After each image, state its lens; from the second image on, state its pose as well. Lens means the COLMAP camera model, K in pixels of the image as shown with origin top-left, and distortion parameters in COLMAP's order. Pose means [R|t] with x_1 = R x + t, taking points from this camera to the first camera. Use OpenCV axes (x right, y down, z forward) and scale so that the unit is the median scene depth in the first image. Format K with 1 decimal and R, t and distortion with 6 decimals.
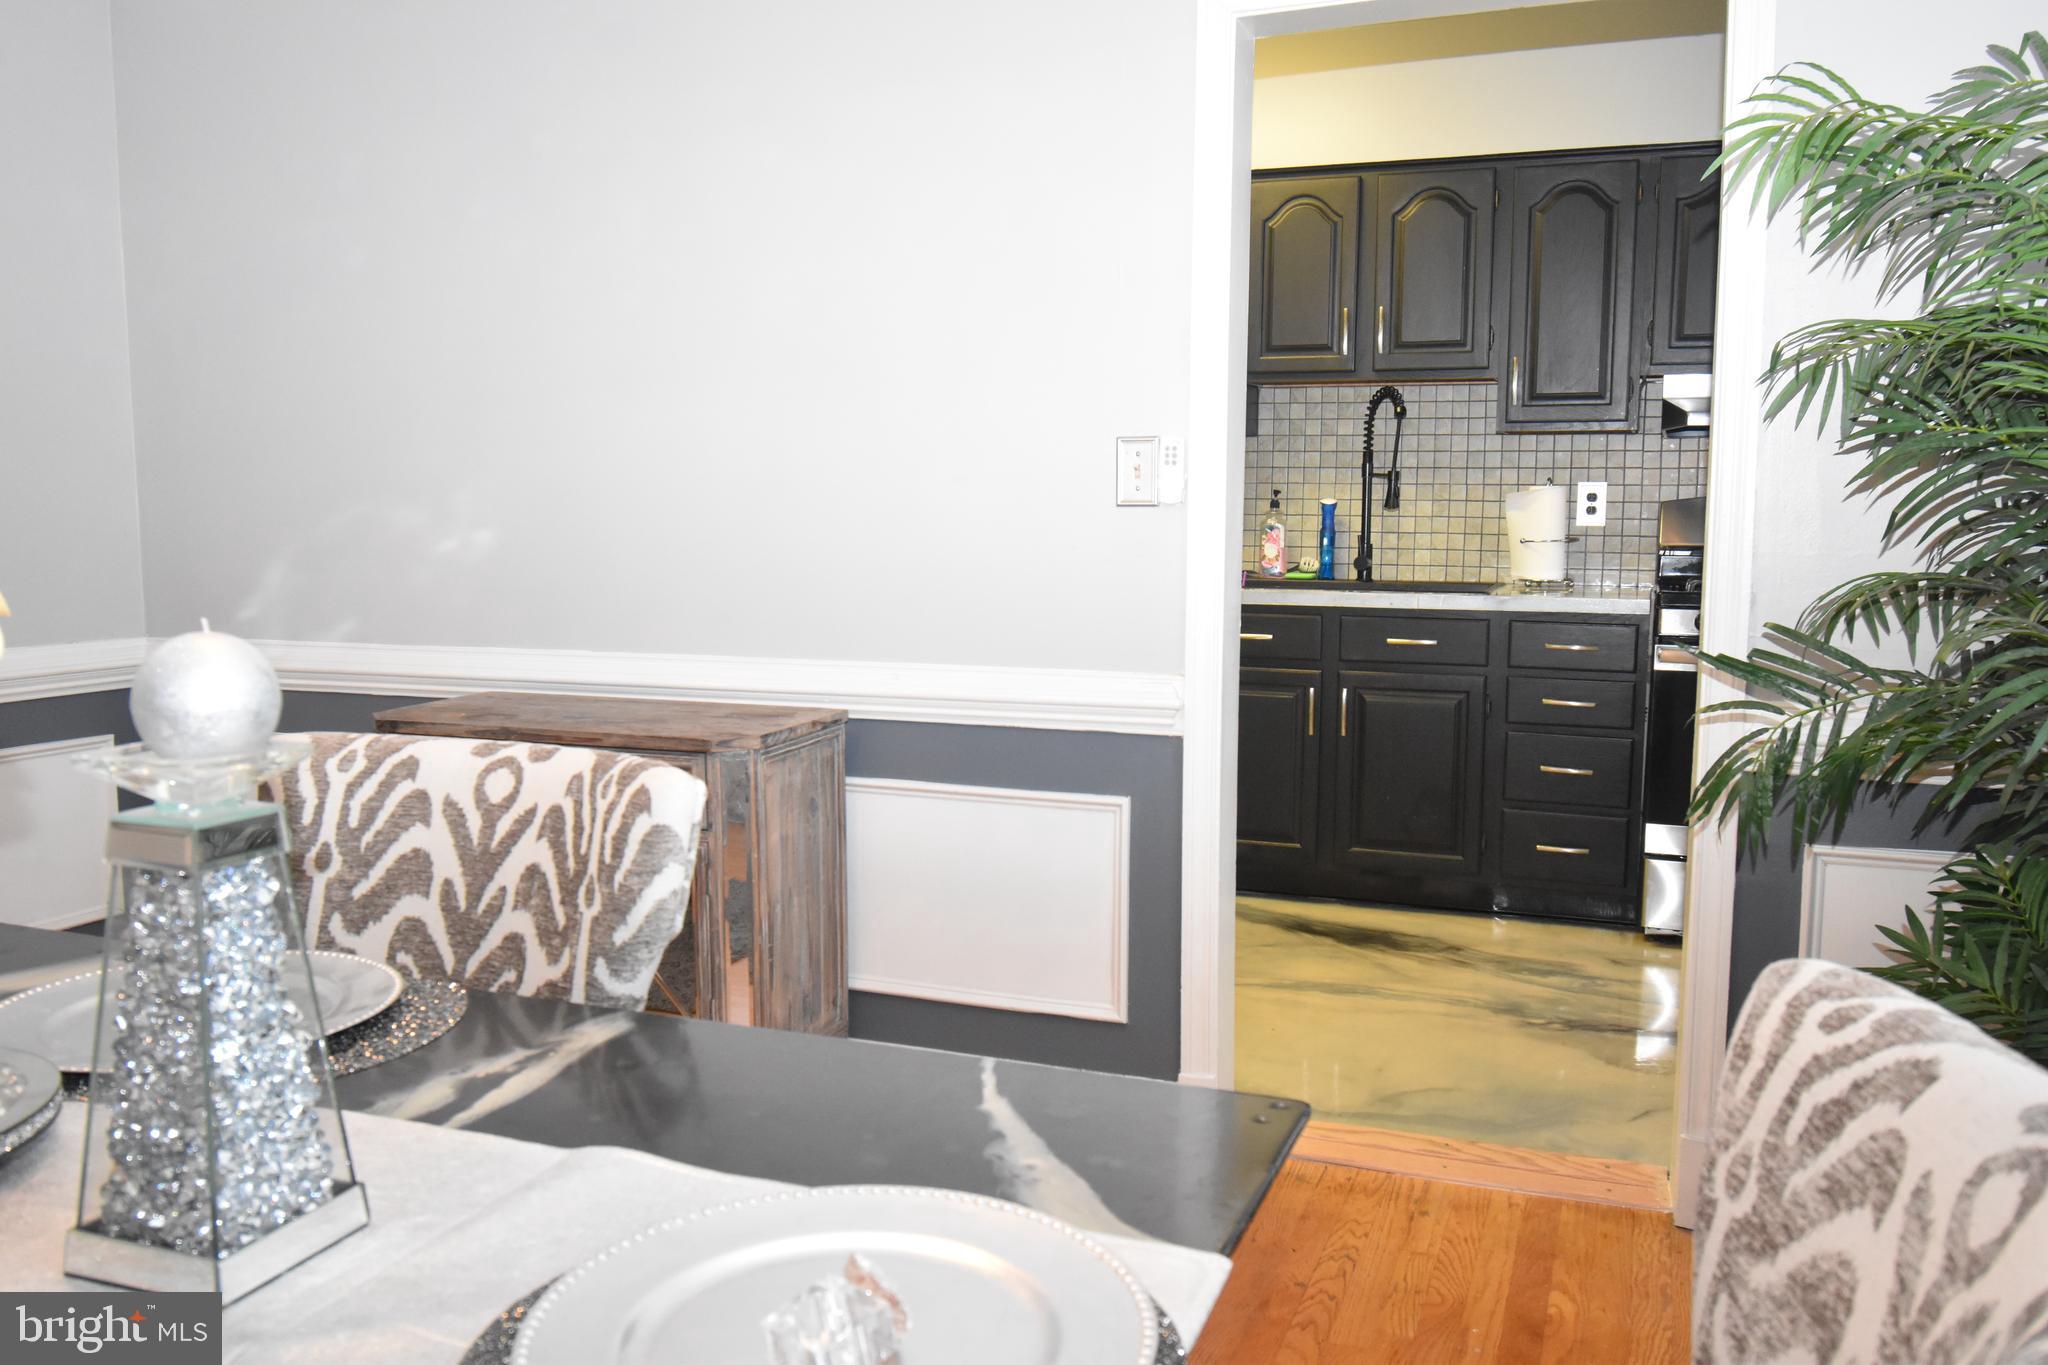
lens RADIAL K [[1636.9, 0, 1031.1], [0, 1636.9, 699.7], [0, 0, 1]] dist [0.006739, -0.028019]
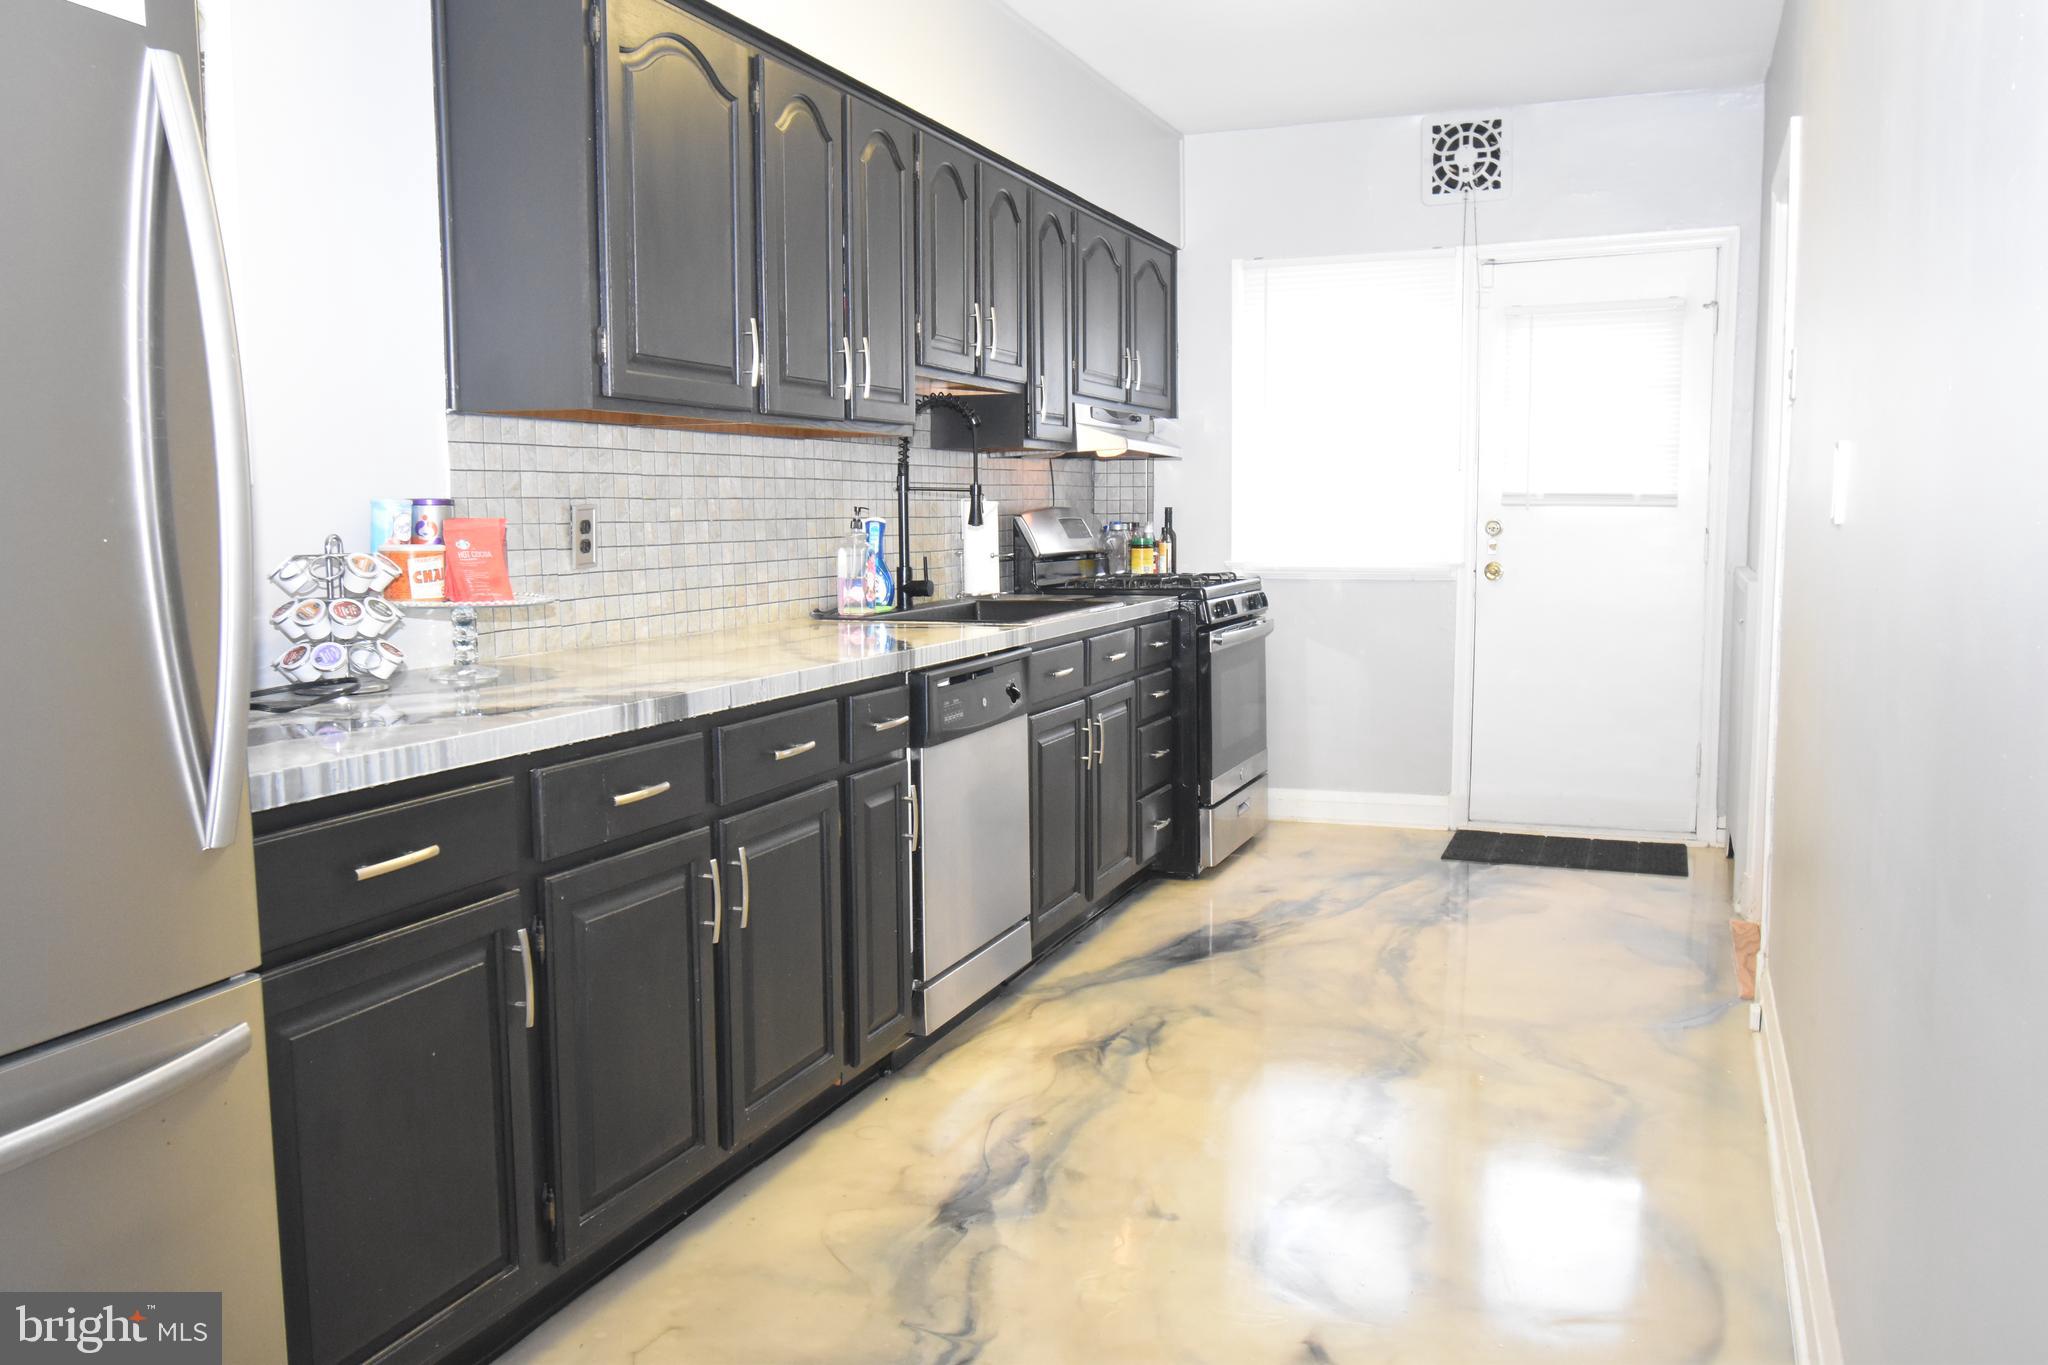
lens RADIAL K [[1636.9, 0, 1027.9], [0, 1636.9, 679.1], [0, 0, 1]] dist [0.006739, -0.028019]
pose [[0.007366, -0.109552, 0.993954, -1.219779], [0.133699, 0.985164, 0.107592, -0.217950], [-0.990995, 0.132098, 0.021904, 1.650635]]
